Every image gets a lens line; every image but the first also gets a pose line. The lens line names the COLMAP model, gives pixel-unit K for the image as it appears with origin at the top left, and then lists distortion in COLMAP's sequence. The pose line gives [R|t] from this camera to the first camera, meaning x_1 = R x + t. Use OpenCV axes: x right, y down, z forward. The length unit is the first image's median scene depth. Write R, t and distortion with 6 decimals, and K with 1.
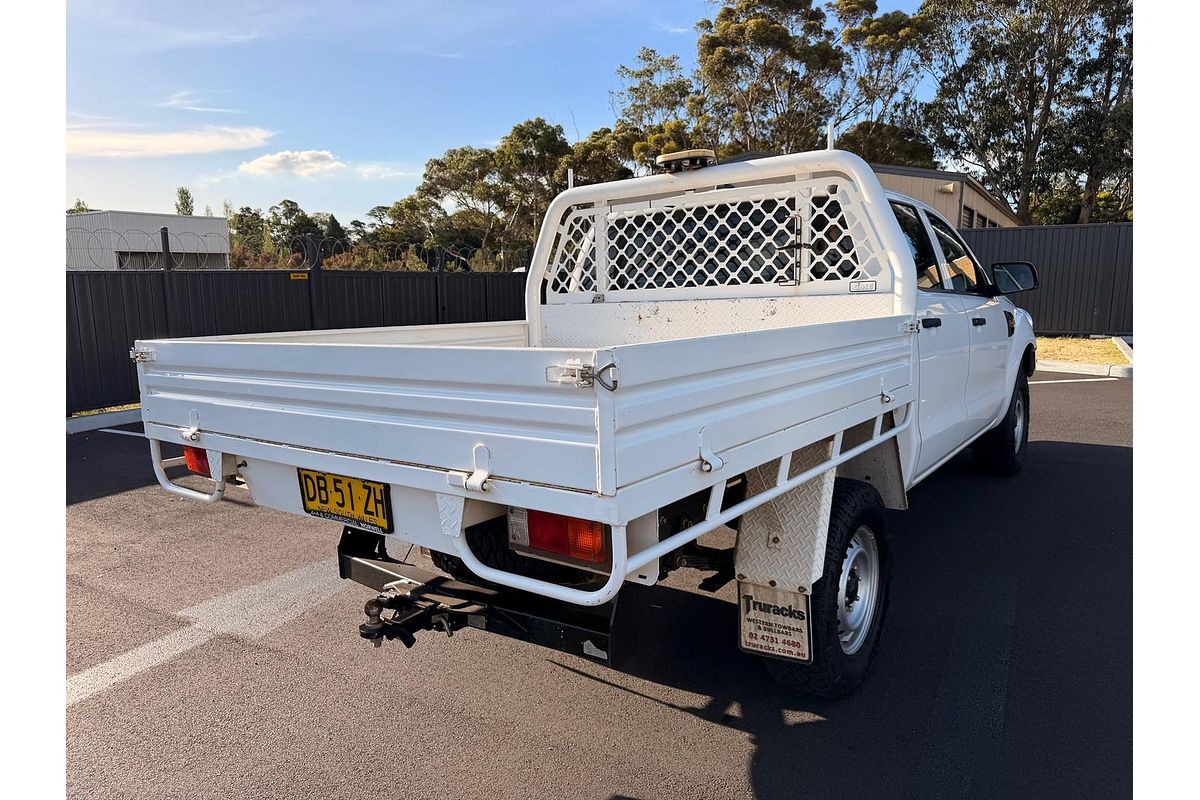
lens RADIAL K [[766.3, 0, 601.7], [0, 766.3, 410.9], [0, 0, 1]] dist [-0.010723, -0.014545]
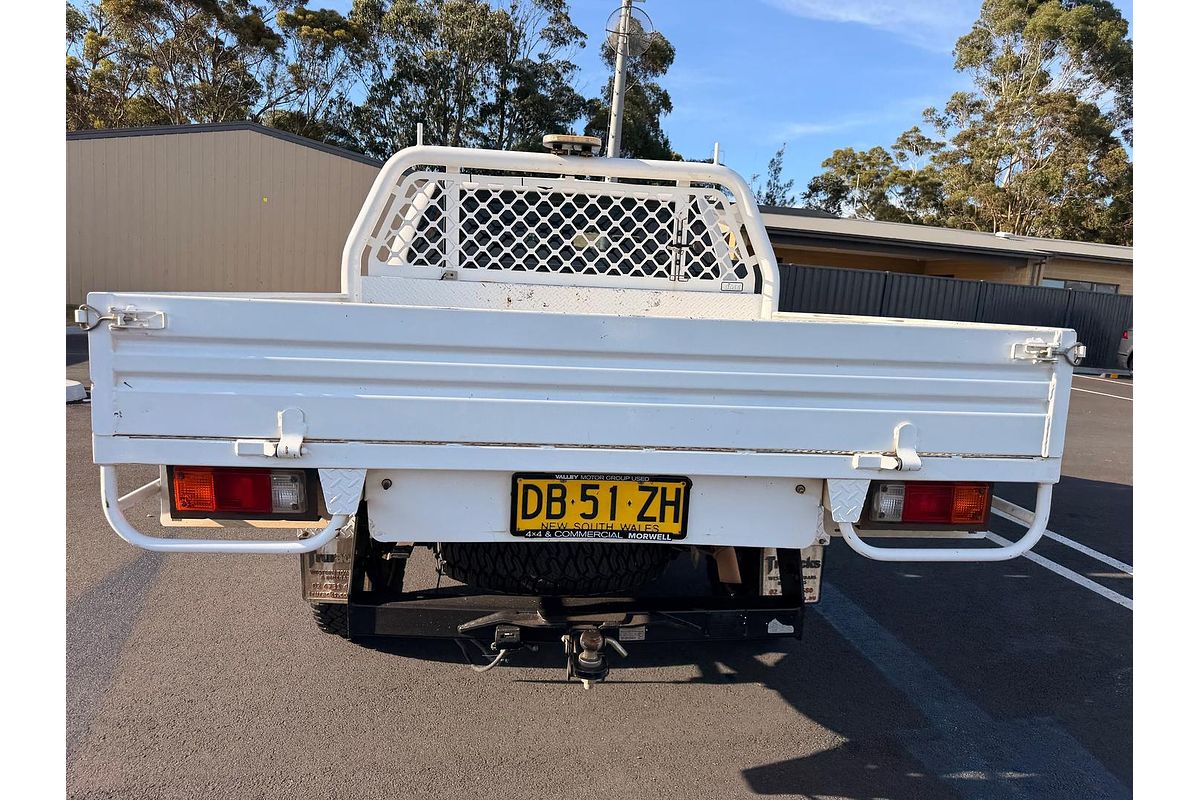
lens RADIAL K [[749.3, 0, 599.3], [0, 749.3, 394.7], [0, 0, 1]] dist [0.037158, -0.037134]
pose [[0.731624, -0.021330, 0.681375, -0.476143], [0.028510, 0.999593, 0.000679, -0.001838], [-0.681112, 0.018929, 0.731934, 0.234346]]
